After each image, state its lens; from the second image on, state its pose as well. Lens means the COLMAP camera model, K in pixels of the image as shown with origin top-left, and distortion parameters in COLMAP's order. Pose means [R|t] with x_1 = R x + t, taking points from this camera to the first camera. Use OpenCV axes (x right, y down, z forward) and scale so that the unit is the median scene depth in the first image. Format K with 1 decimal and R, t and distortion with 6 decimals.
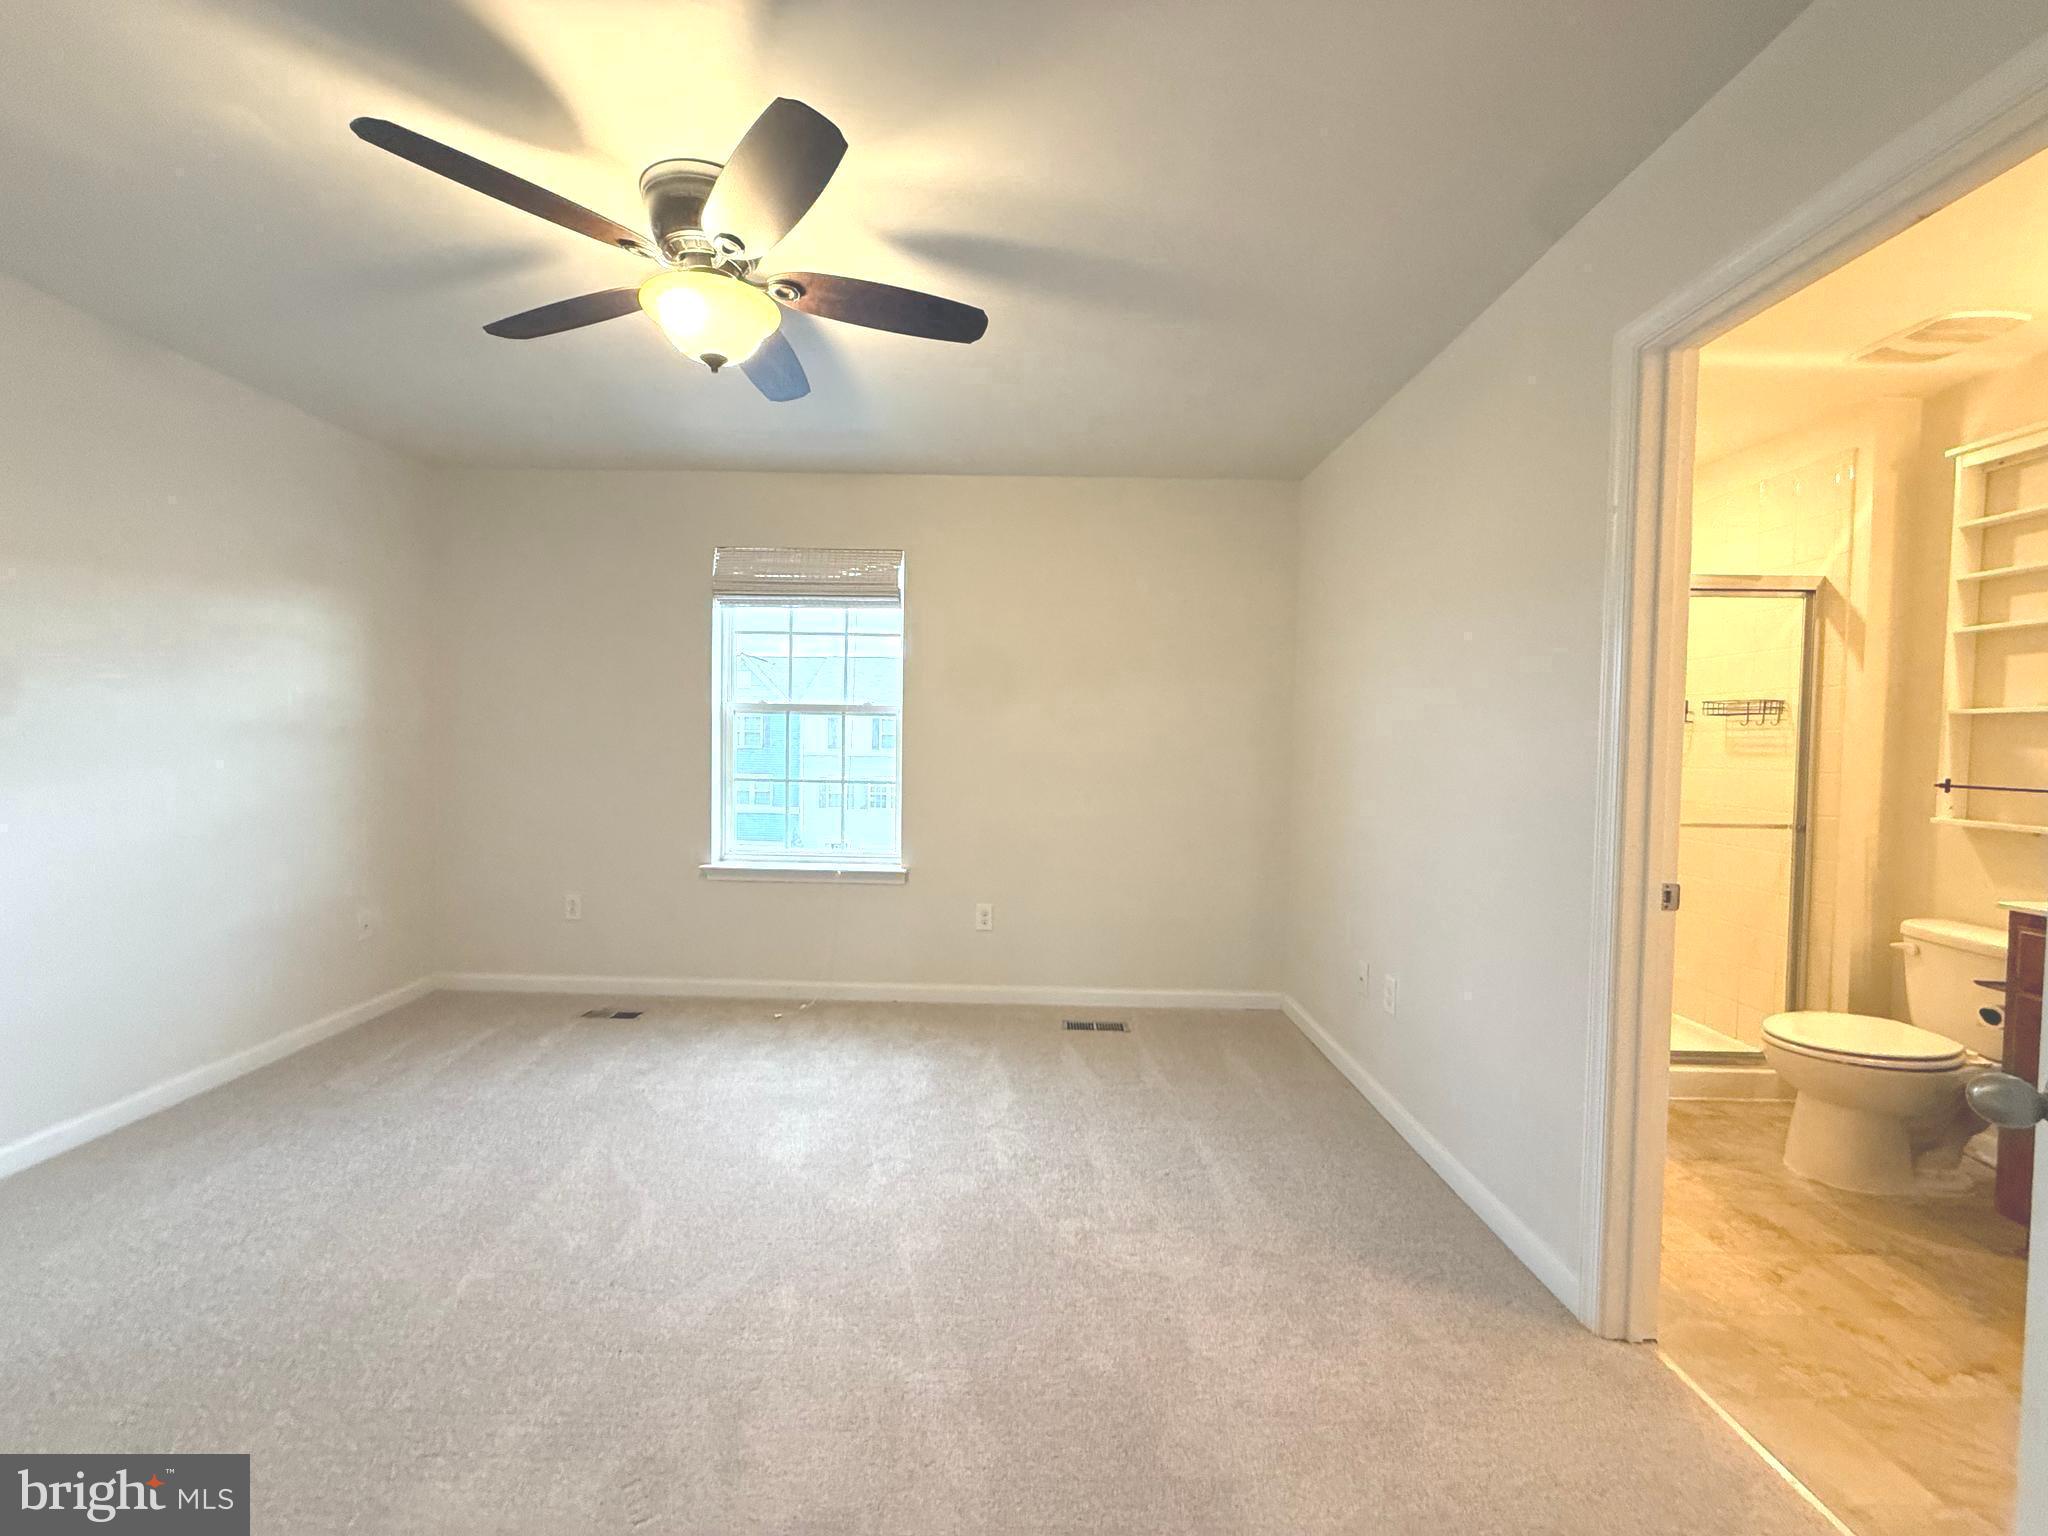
lens RADIAL K [[815.5, 0, 1009.1], [0, 815.5, 766.1], [0, 0, 1]] dist [0.001295, -0.000579]
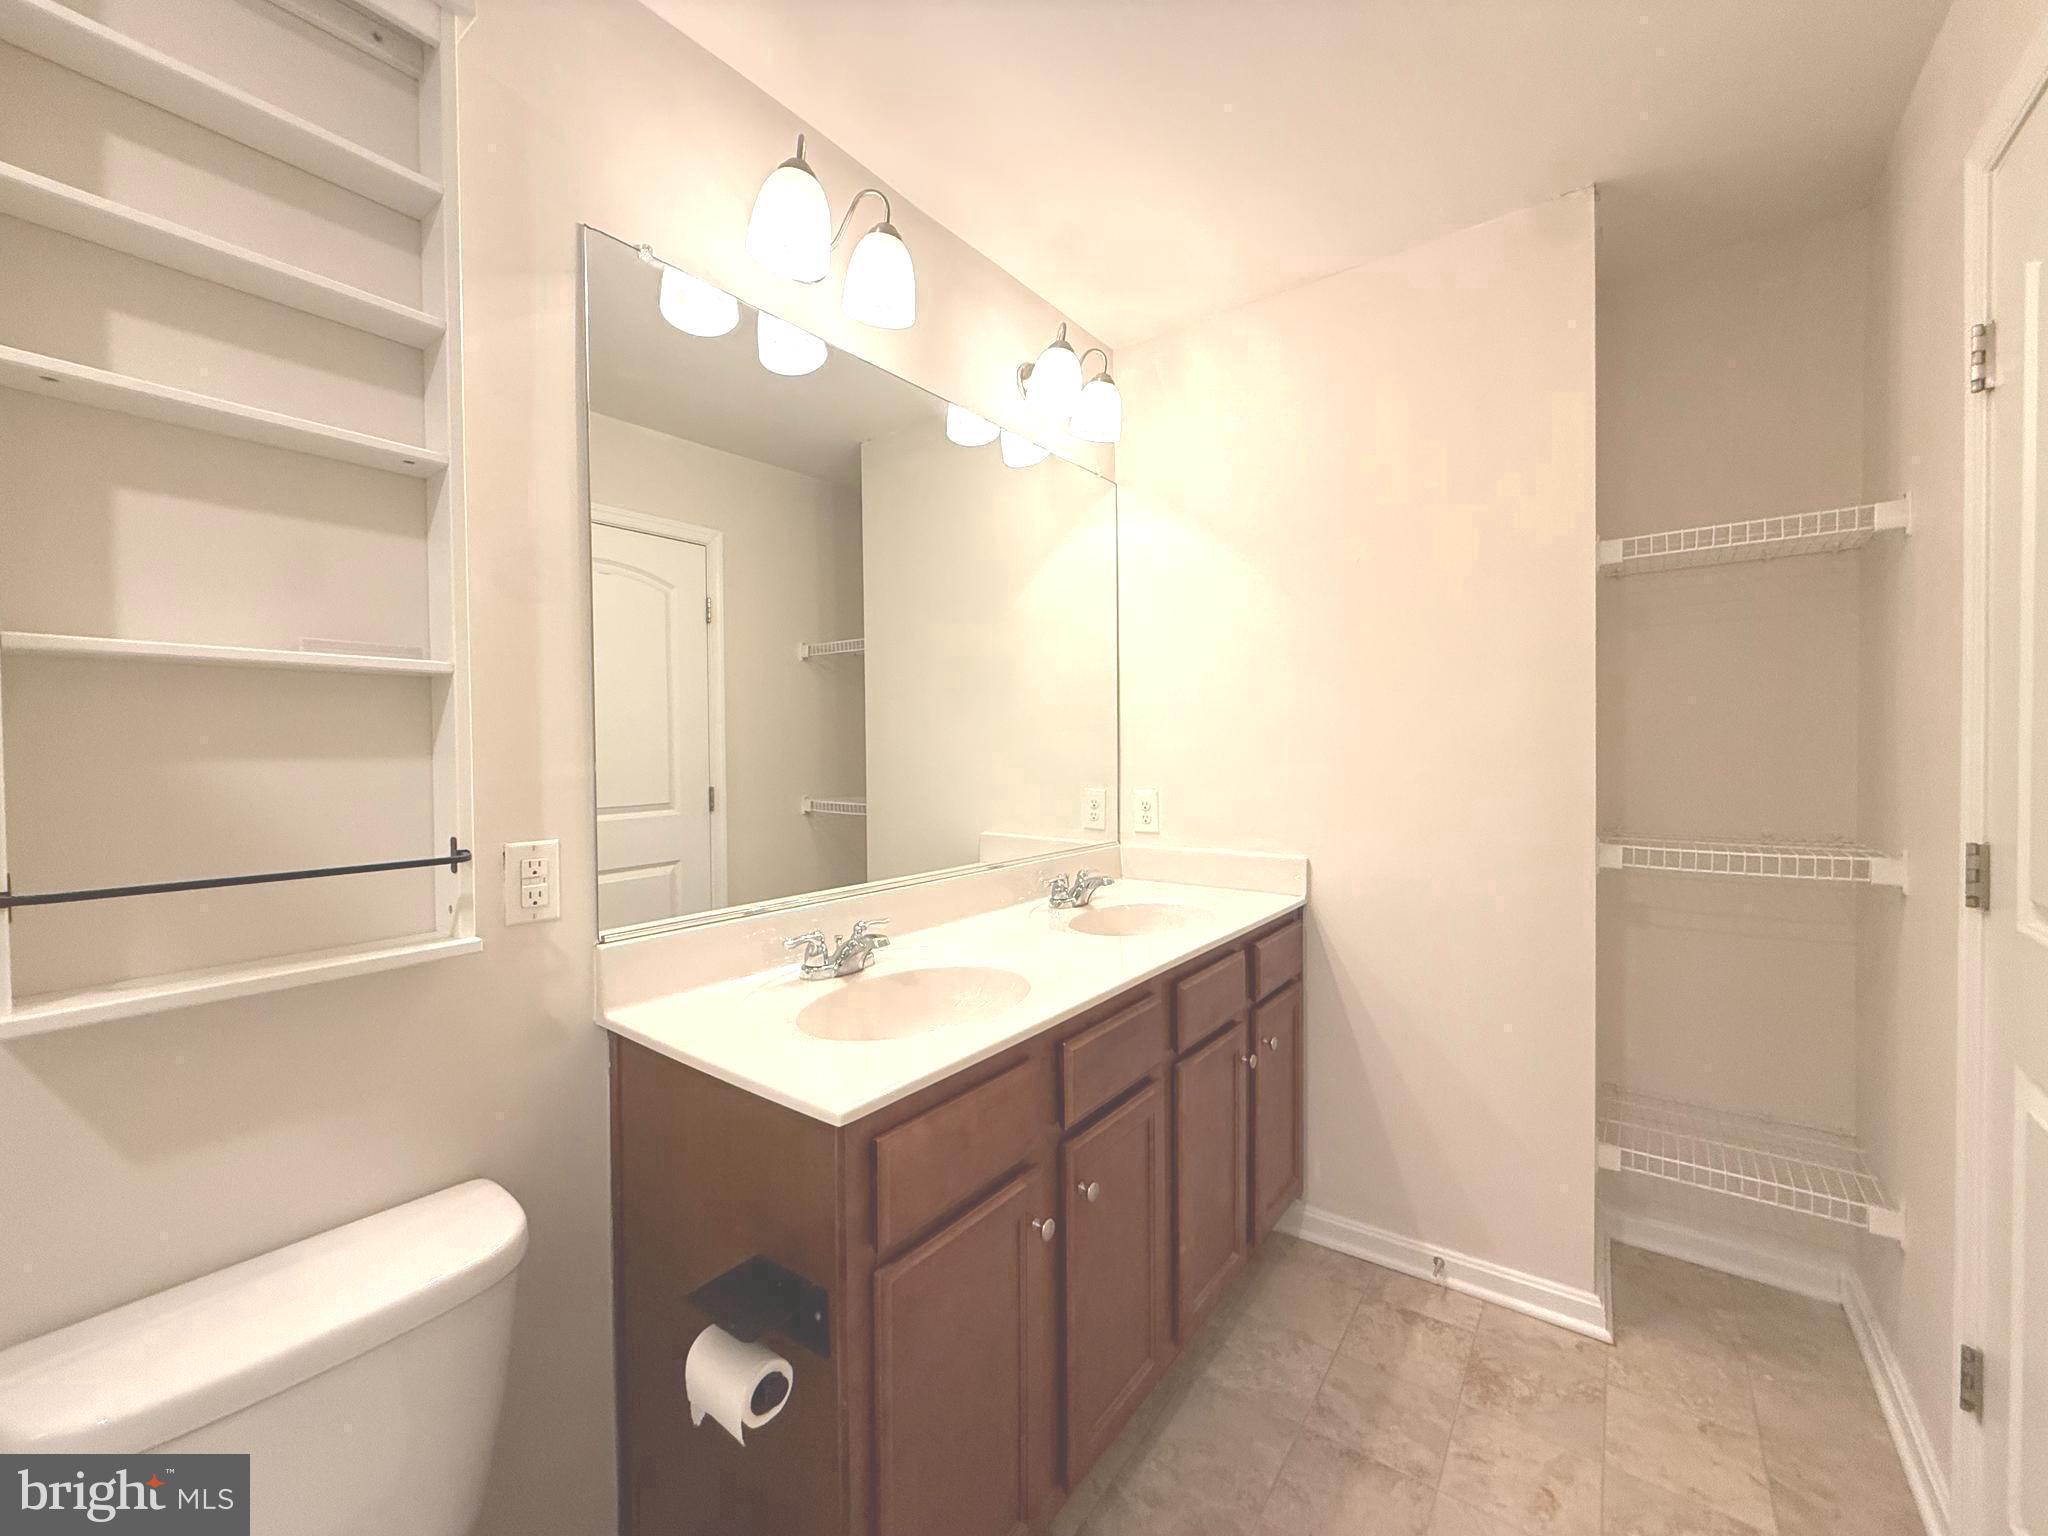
lens RADIAL K [[815.5, 0, 1022.4], [0, 815.5, 763.2], [0, 0, 1]] dist [0.001295, -0.000579]
pose [[-0.809514, -0.017446, 0.586841, 0.689161], [0.019117, 0.998245, 0.056049, -0.031563], [-0.586789, 0.056591, -0.807760, 1.003698]]
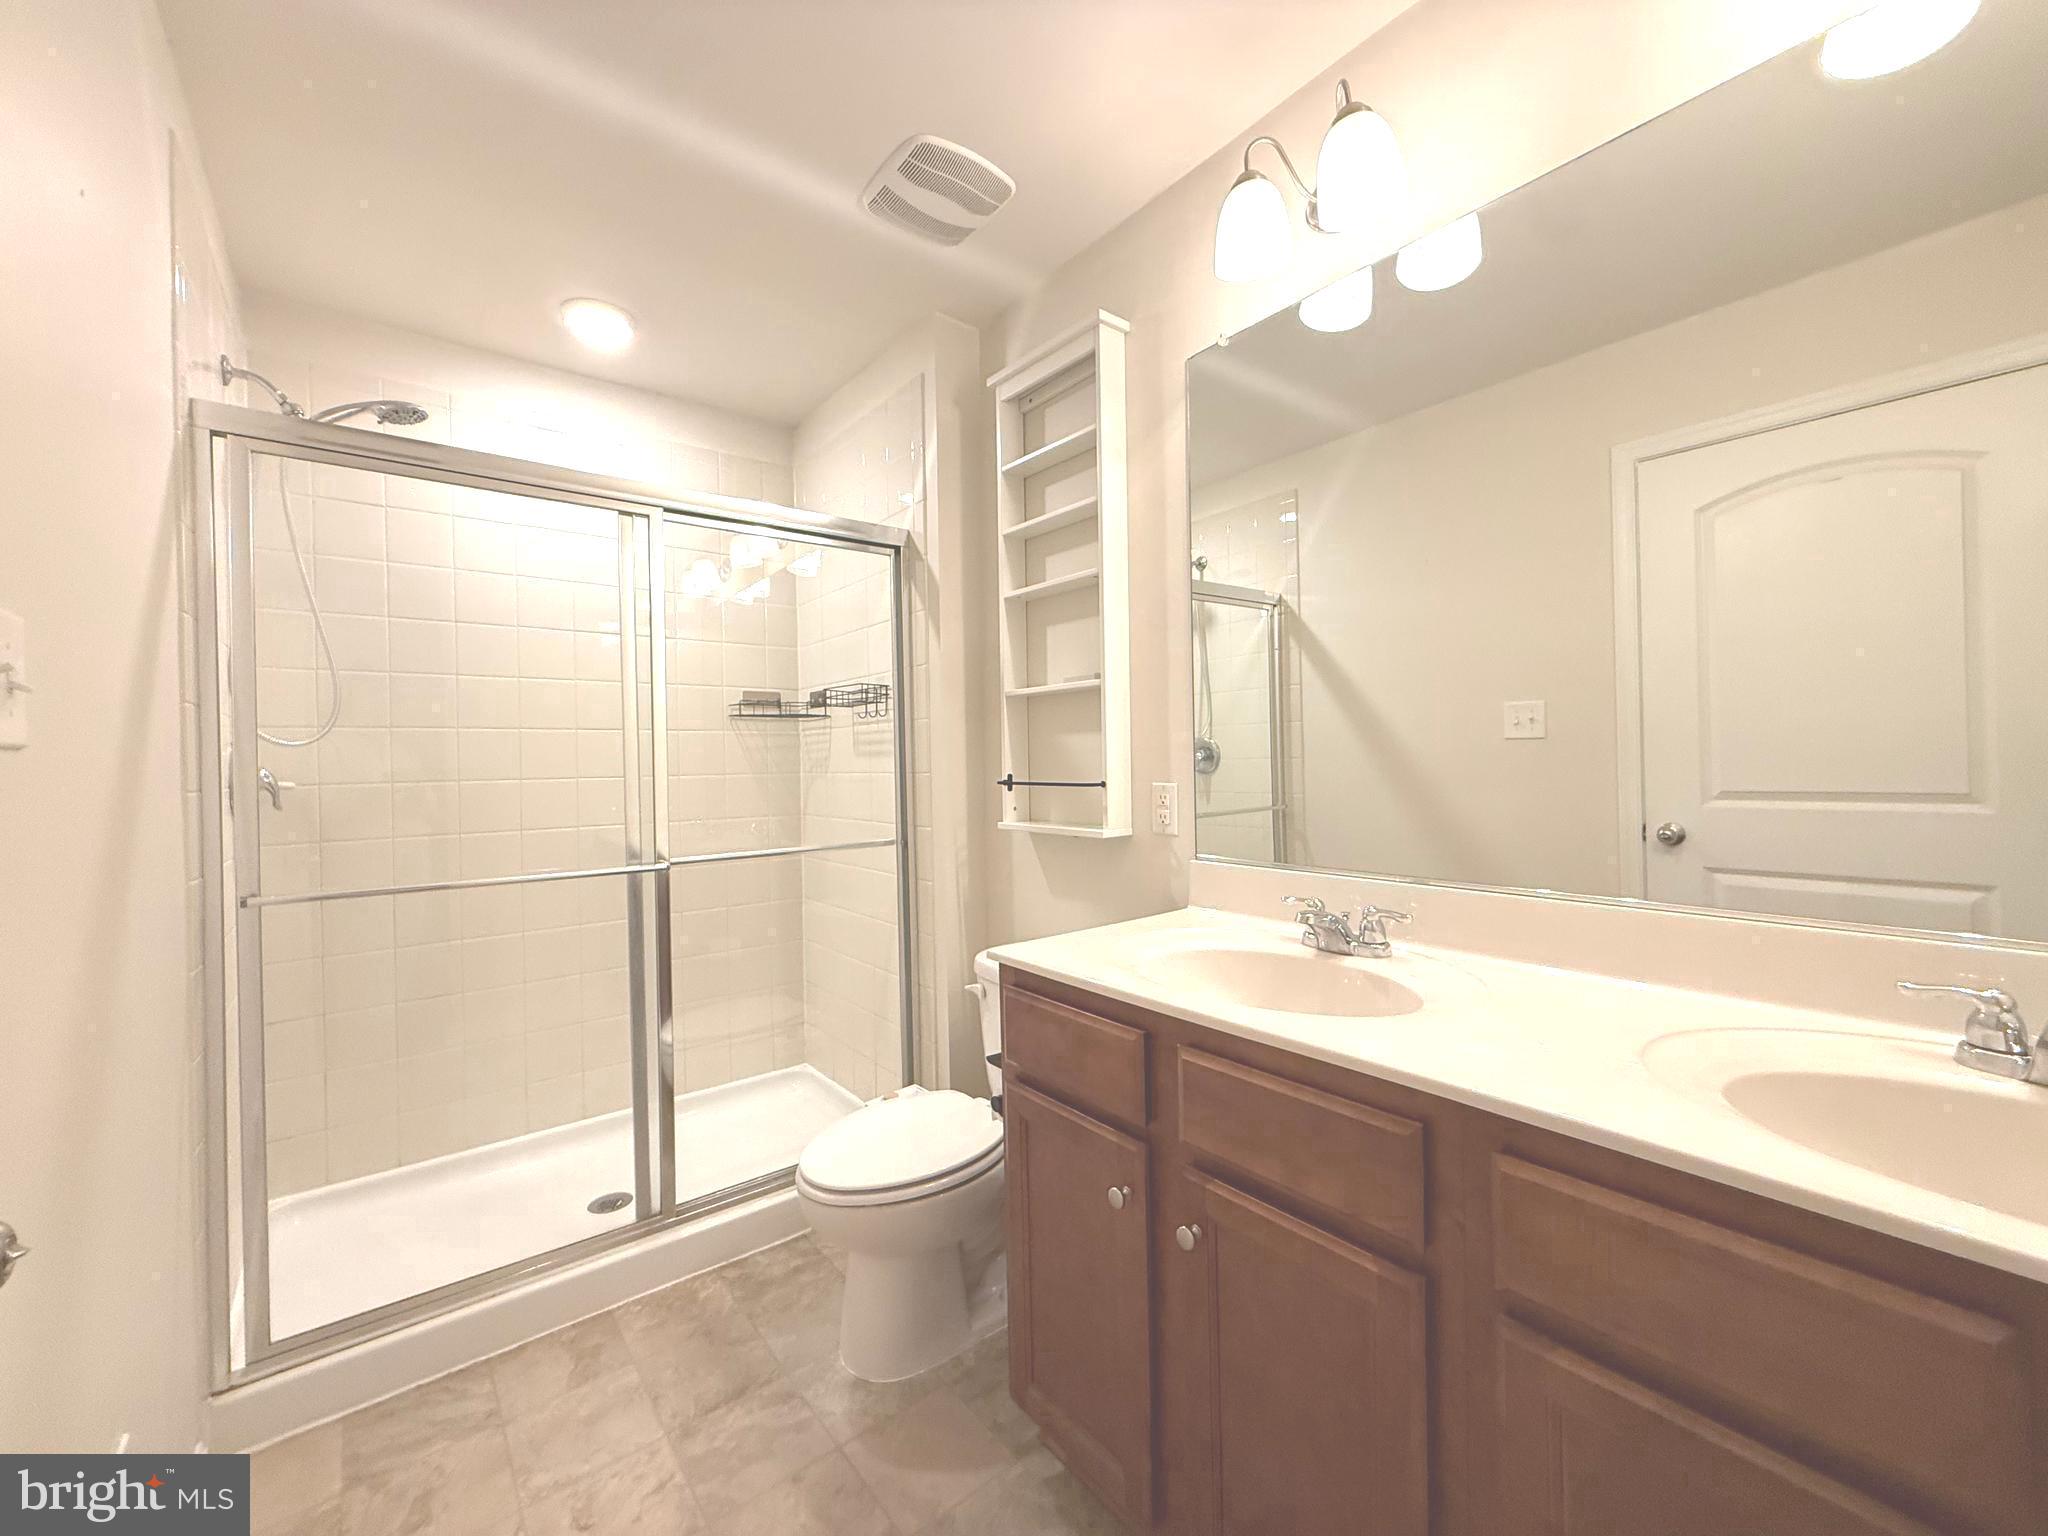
lens RADIAL K [[815.5, 0, 1013.9], [0, 815.5, 770.0], [0, 0, 1]] dist [0.001295, -0.000579]
pose [[0.777034, -0.036731, 0.628386, 0.625051], [0.051266, 0.998672, -0.005018, 0.015856], [-0.627368, 0.036114, 0.777885, 0.348214]]
